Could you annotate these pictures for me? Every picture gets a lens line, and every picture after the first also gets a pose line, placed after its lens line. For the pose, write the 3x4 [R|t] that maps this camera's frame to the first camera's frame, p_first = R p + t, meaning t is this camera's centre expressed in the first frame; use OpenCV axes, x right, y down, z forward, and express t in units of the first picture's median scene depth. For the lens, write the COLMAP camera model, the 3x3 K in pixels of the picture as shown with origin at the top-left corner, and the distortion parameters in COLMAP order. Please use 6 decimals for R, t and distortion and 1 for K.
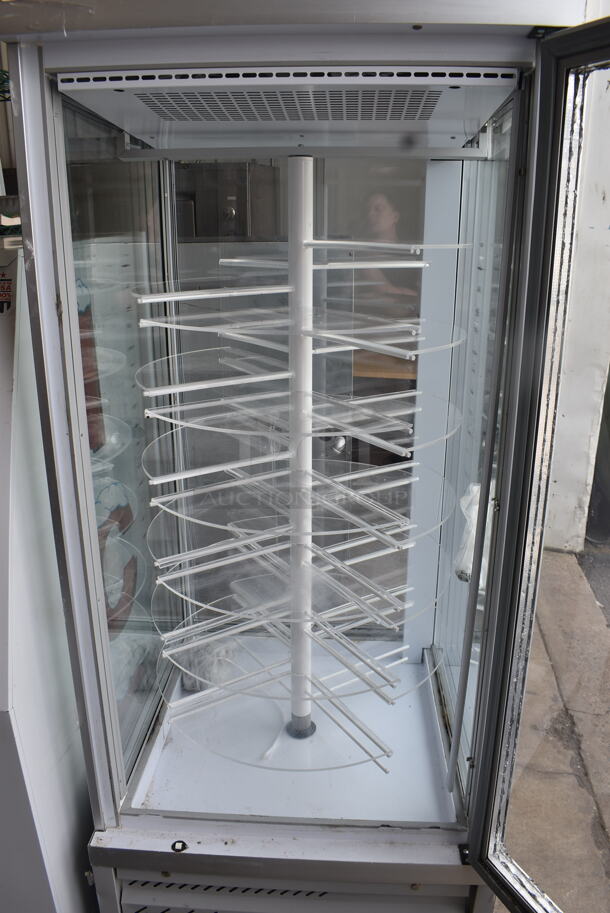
lens RADIAL K [[703.1, 0, 308.7], [0, 703.1, 456.1], [0, 0, 1]] dist [-0.093486, 0.005007]
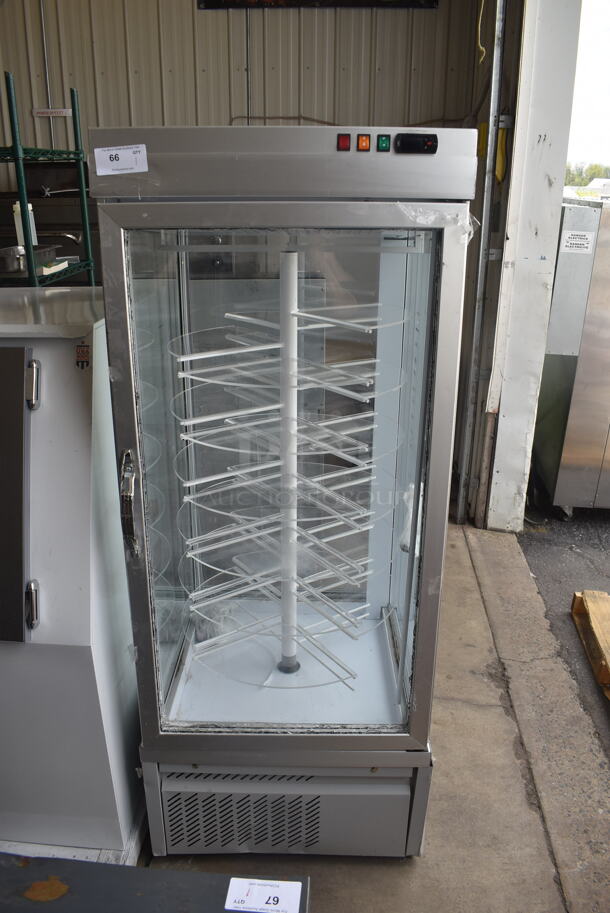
lens RADIAL K [[703.1, 0, 308.7], [0, 703.1, 456.1], [0, 0, 1]] dist [-0.093486, 0.005007]
pose [[0.999081, -0.008655, 0.041988, -0.027339], [0.007684, 0.999700, 0.023239, -0.041704], [-0.042176, -0.022895, 0.998848, -0.339031]]
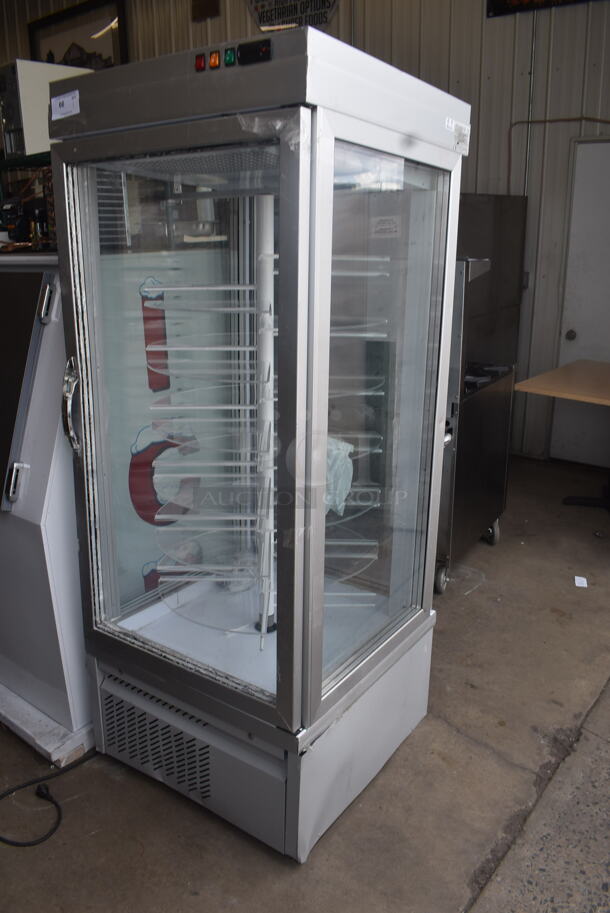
lens RADIAL K [[703.1, 0, 308.7], [0, 703.1, 456.1], [0, 0, 1]] dist [-0.093486, 0.005007]
pose [[0.858068, 0.153662, -0.490008, 0.677328], [-0.169497, 0.985455, 0.012219, 0.051160], [0.484758, 0.072570, 0.871632, -0.132501]]
